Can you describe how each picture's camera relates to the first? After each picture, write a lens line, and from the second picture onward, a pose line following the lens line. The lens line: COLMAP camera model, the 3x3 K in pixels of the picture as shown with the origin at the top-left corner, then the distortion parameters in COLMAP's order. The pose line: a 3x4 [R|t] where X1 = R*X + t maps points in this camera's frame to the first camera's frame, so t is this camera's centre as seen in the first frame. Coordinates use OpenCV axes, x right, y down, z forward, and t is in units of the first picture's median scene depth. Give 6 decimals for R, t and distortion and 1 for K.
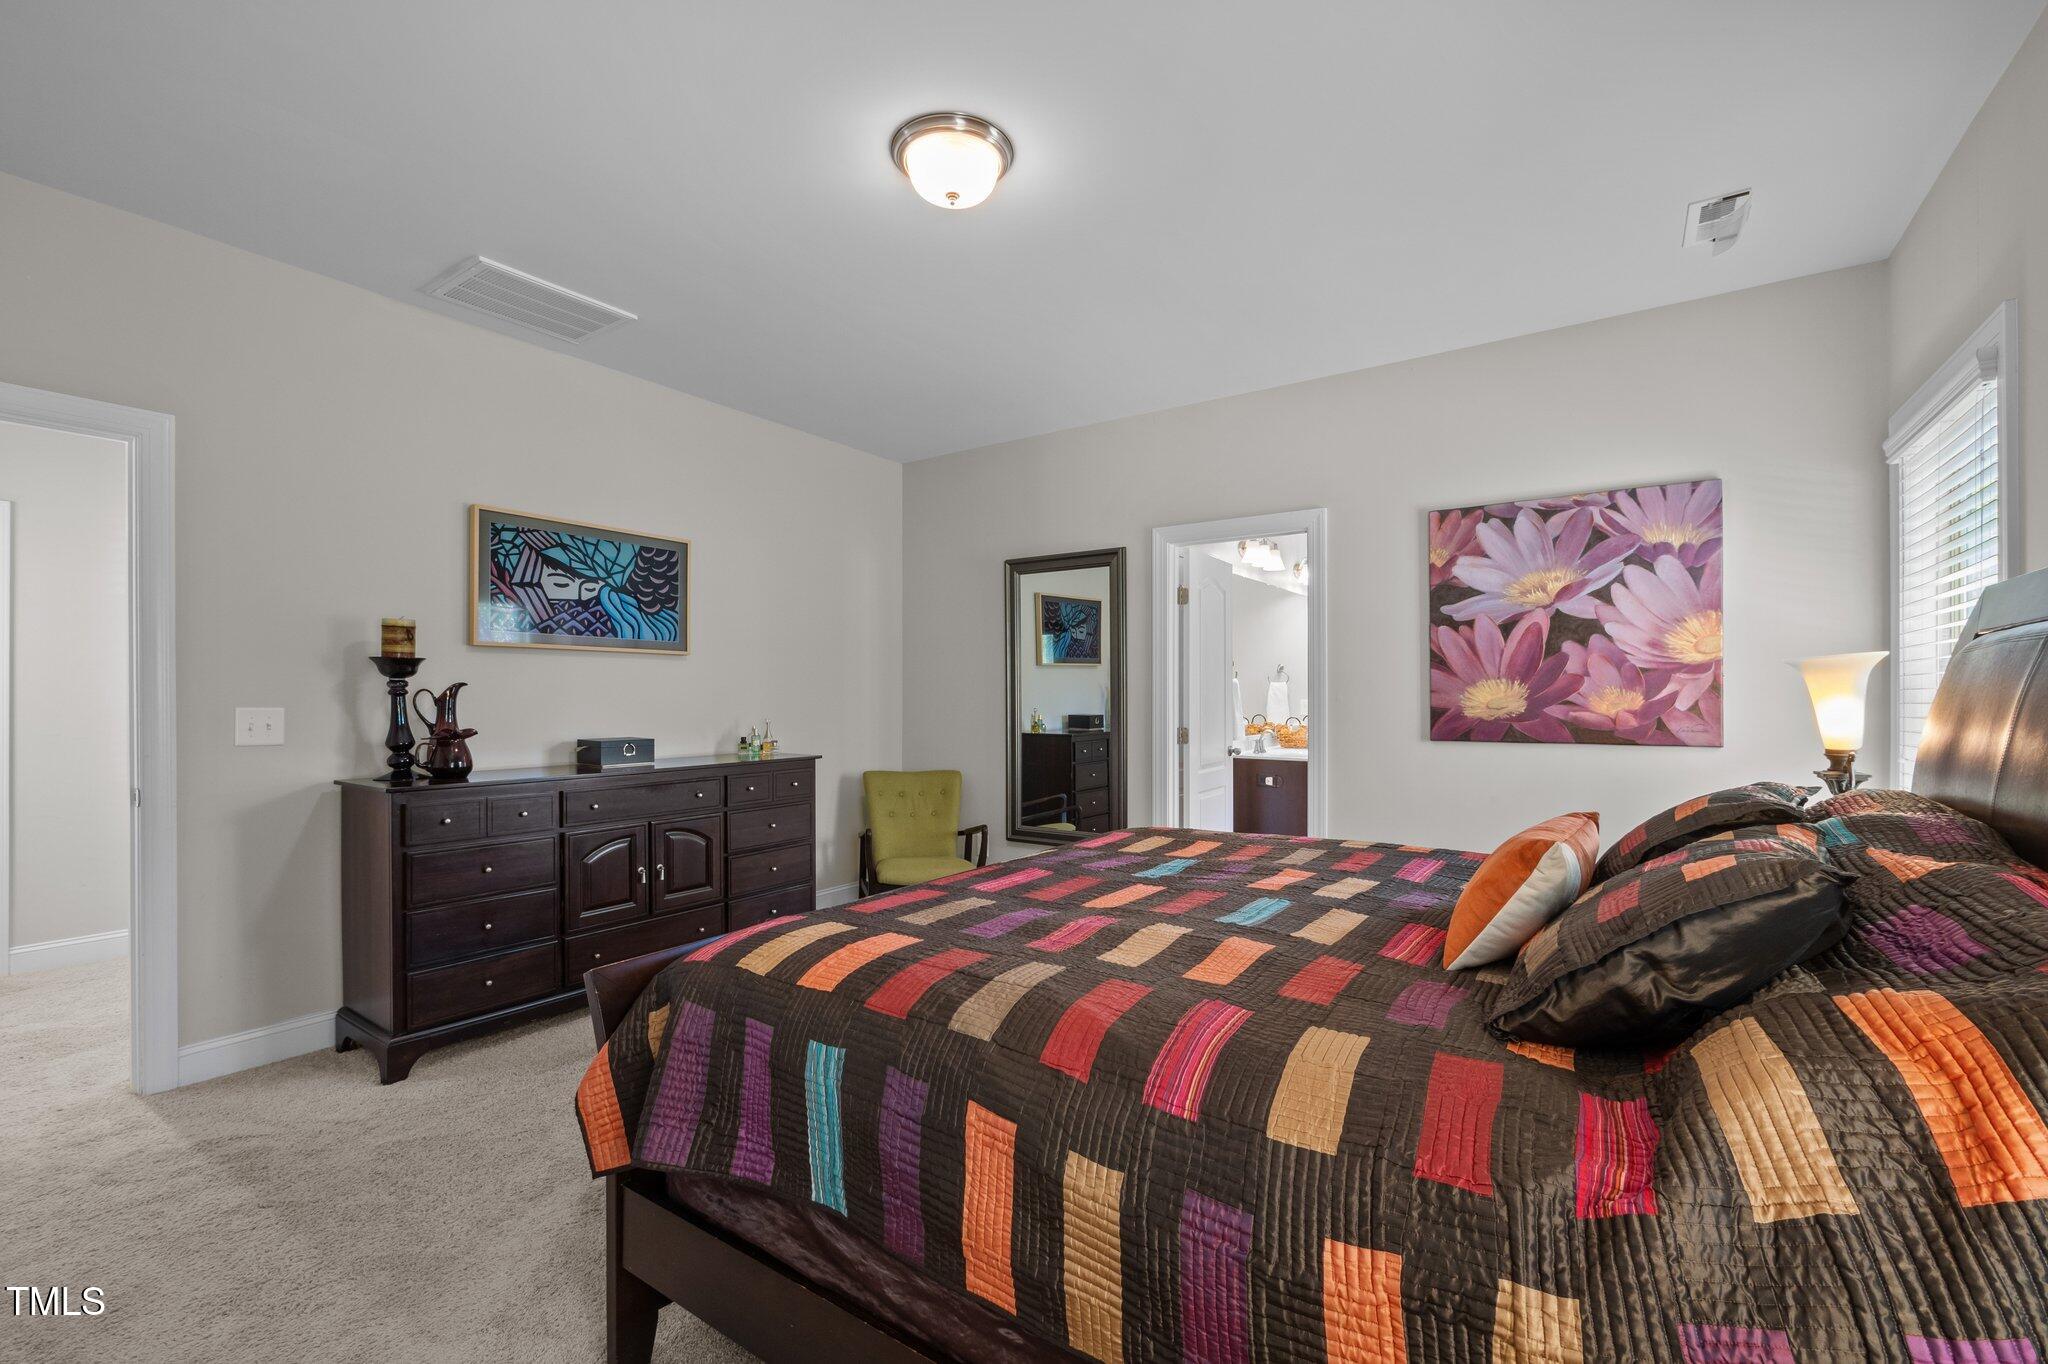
lens RADIAL K [[860.0, 0, 1023.3], [0, 860.0, 692.9], [0, 0, 1]] dist [0.002961, -0.000245]
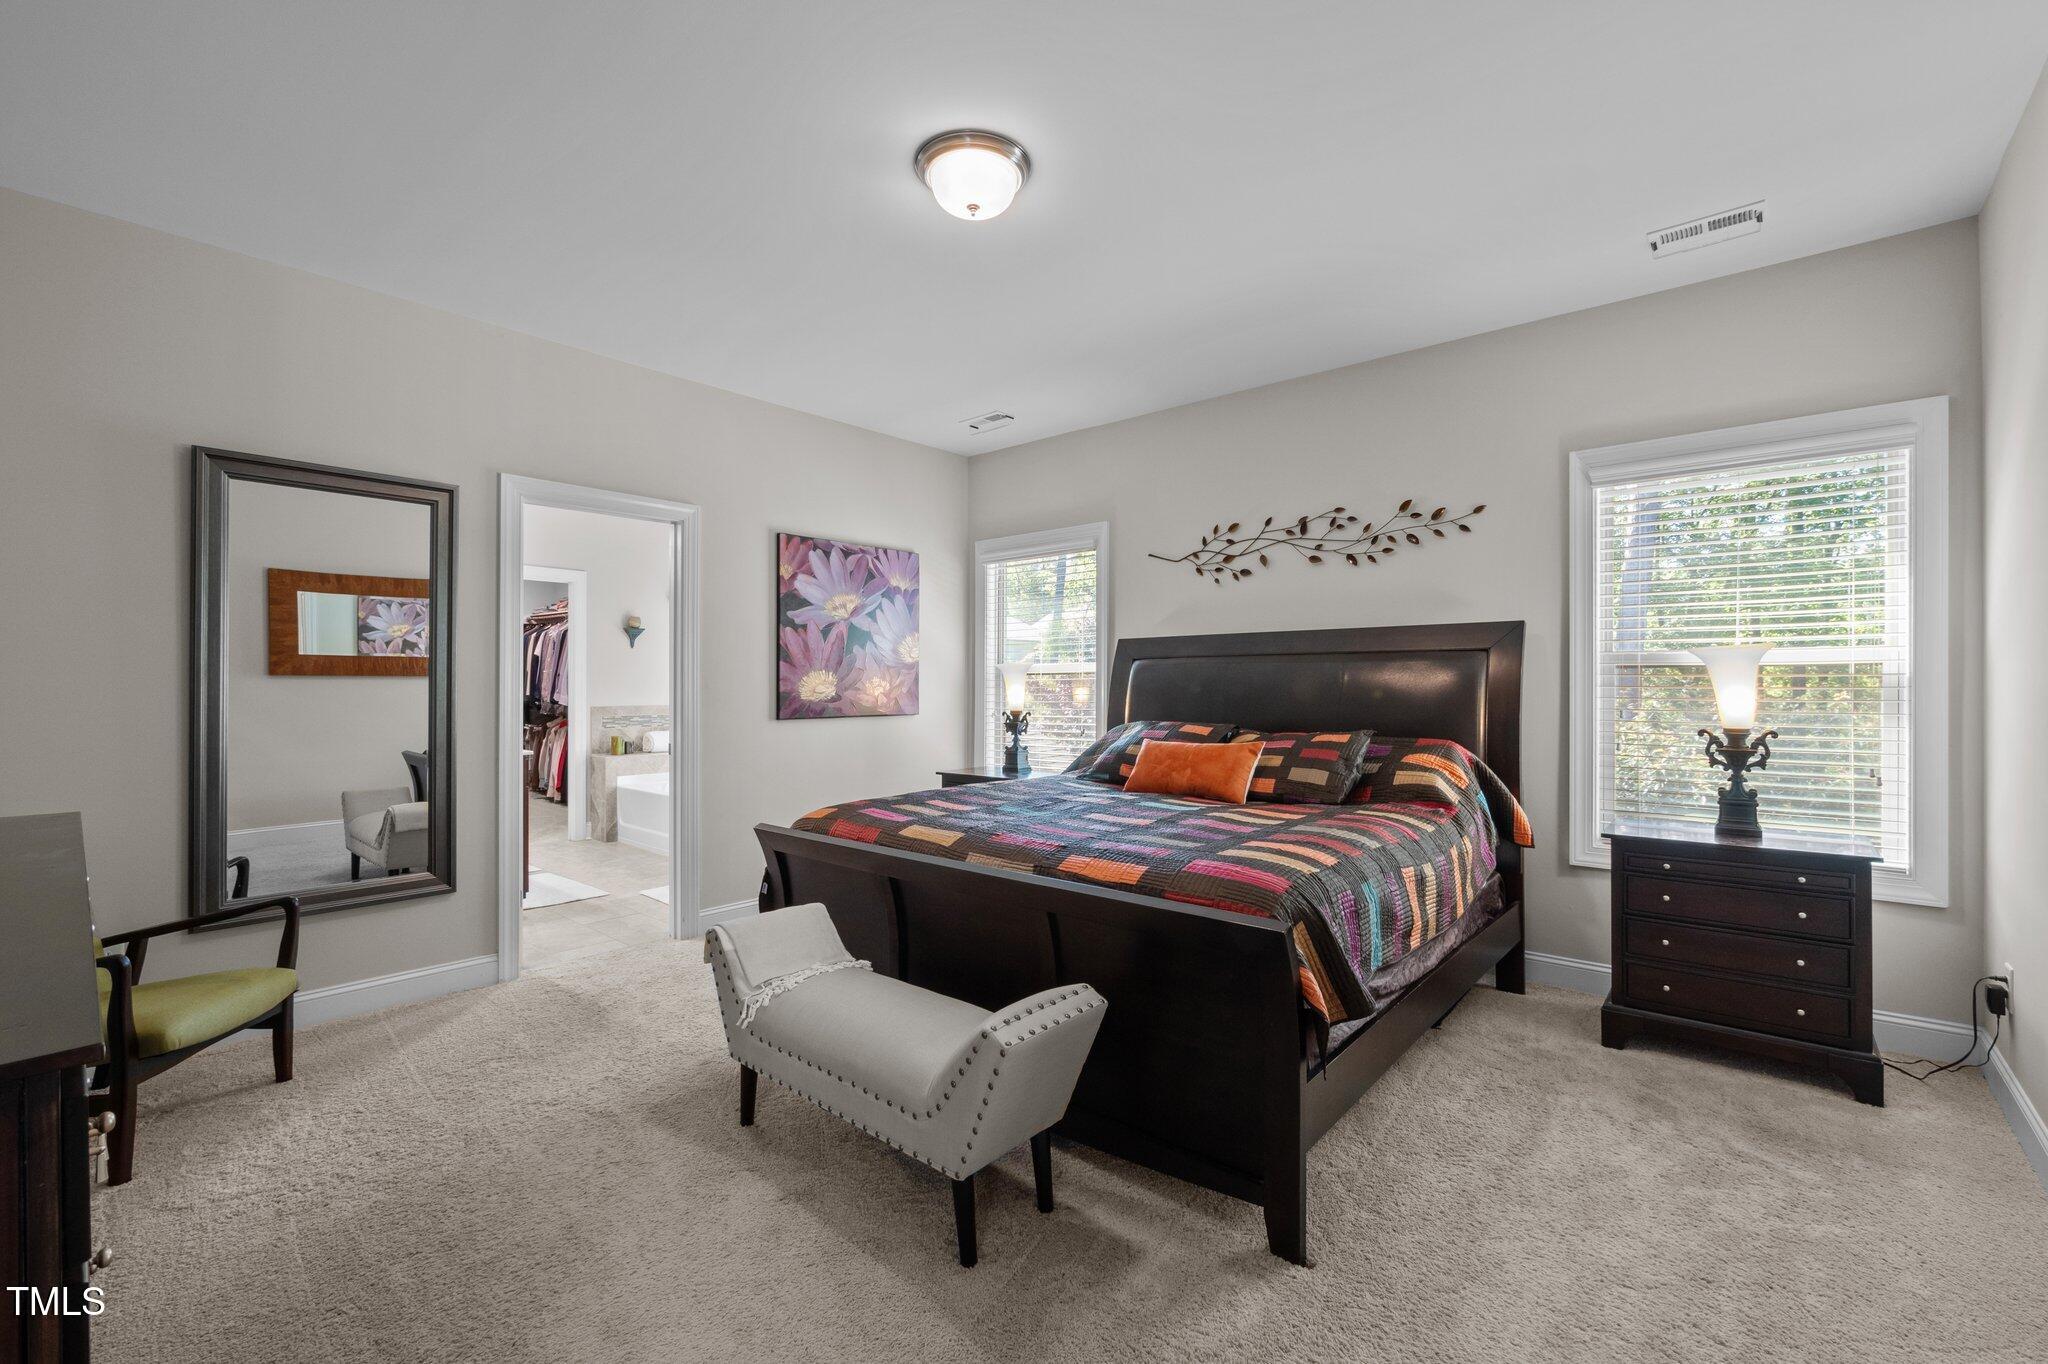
lens RADIAL K [[860.0, 0, 1026.5], [0, 860.0, 685.4], [0, 0, 1]] dist [0.002961, -0.000245]
pose [[0.121301, 0.000490, 0.992616, -0.752066], [-0.003374, 0.999994, -0.000081, 0.005908], [-0.992610, -0.003339, 0.121302, 0.540659]]
